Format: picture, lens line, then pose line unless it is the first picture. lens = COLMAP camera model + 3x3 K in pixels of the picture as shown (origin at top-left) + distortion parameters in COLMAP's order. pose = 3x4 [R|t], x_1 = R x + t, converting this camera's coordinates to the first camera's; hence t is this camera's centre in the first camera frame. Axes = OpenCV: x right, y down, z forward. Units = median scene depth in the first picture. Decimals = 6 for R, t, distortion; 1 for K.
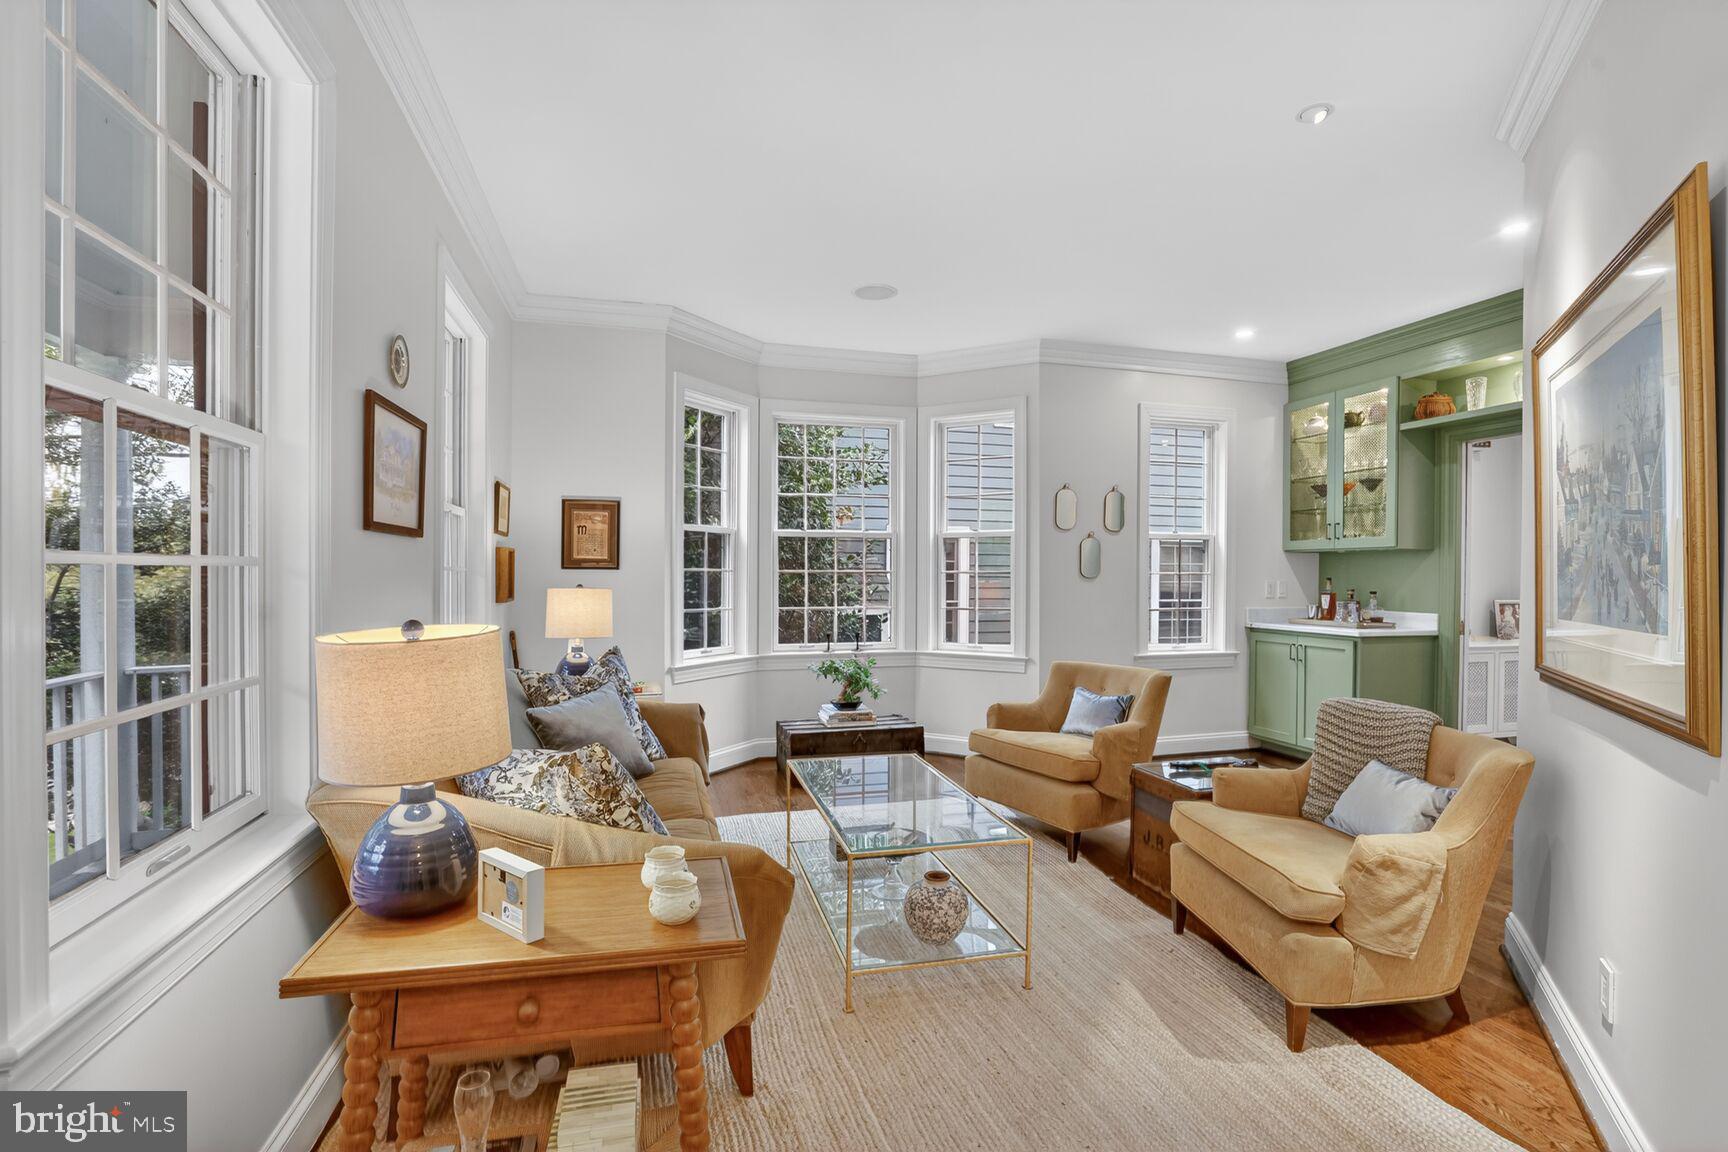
lens RADIAL K [[791.5, 0, 860.4], [0, 791.5, 582.2], [0, 0, 1]] dist [-0.045663, 0.015067]
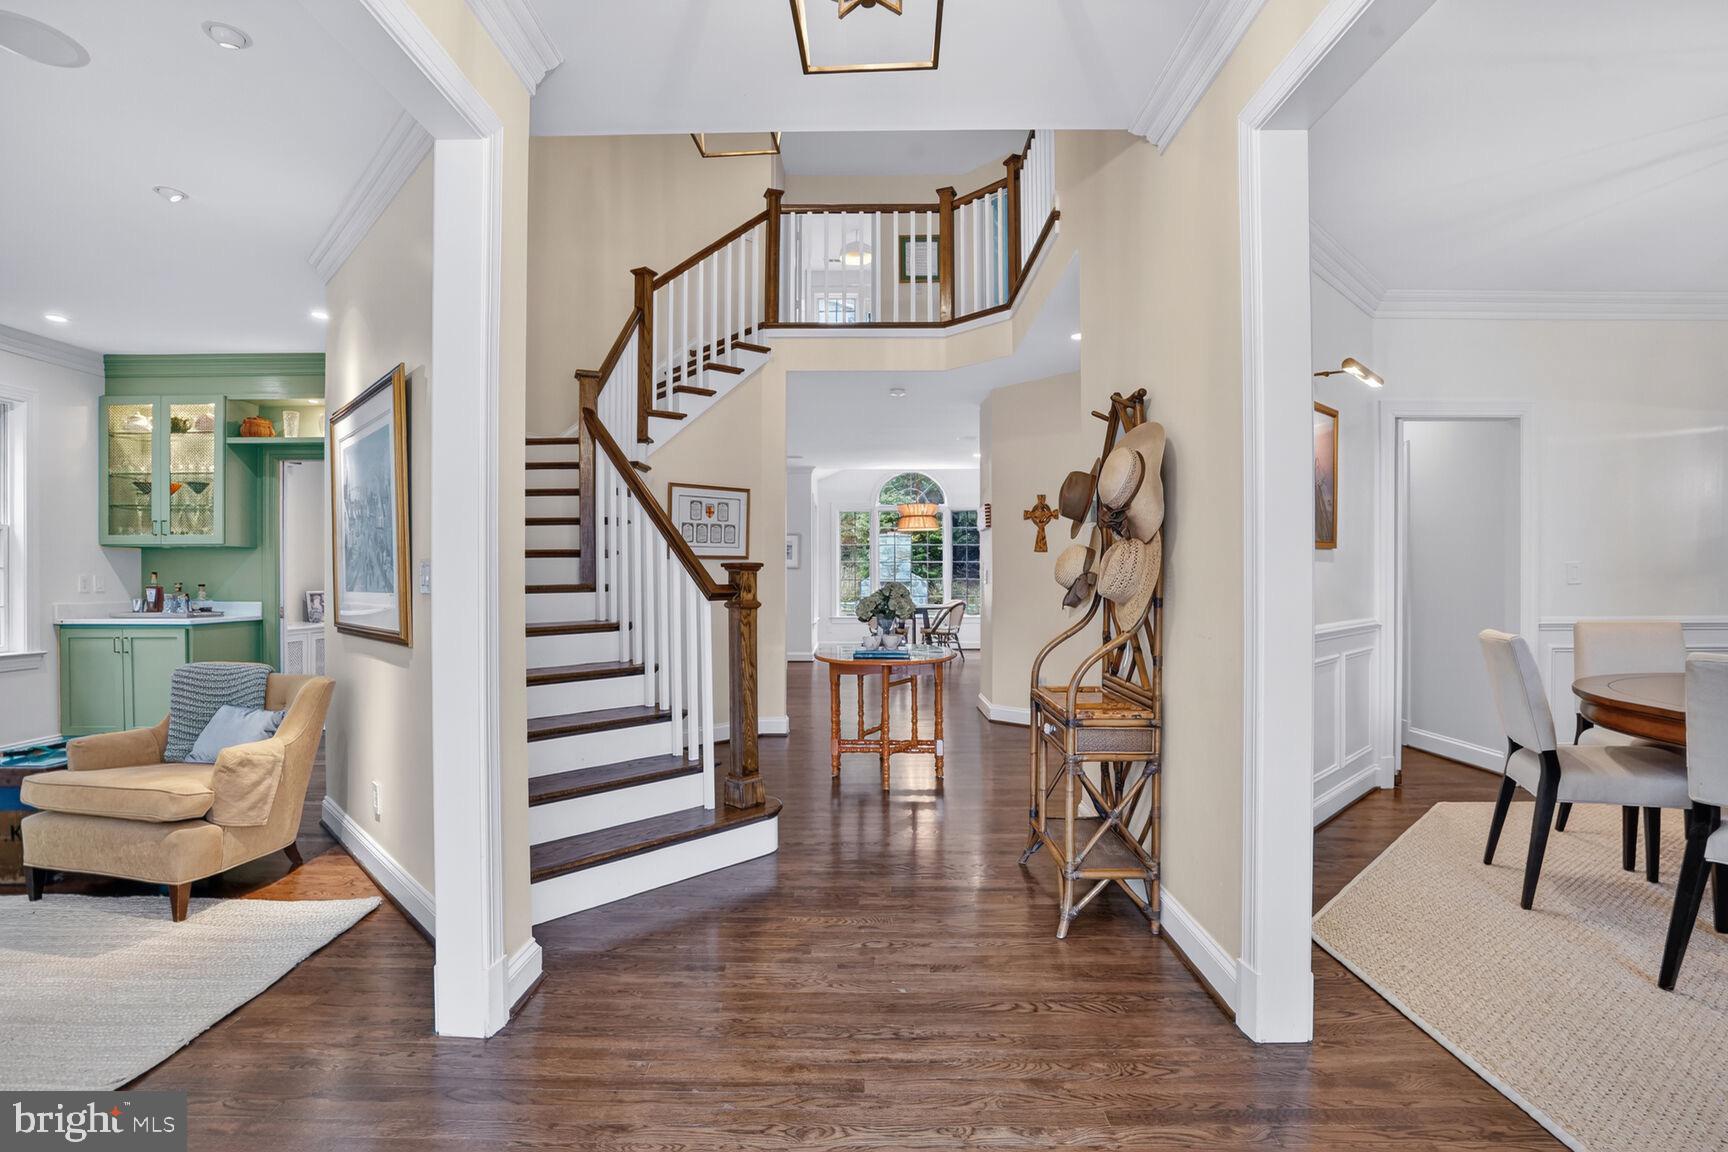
lens RADIAL K [[791.5, 0, 860.4], [0, 791.5, 582.2], [0, 0, 1]] dist [-0.045663, 0.015067]
pose [[0.257965, -0.012586, 0.966072, -0.179170], [0.013205, 0.999868, 0.009500, 0.012657], [-0.966064, 0.010307, 0.258097, -0.211963]]
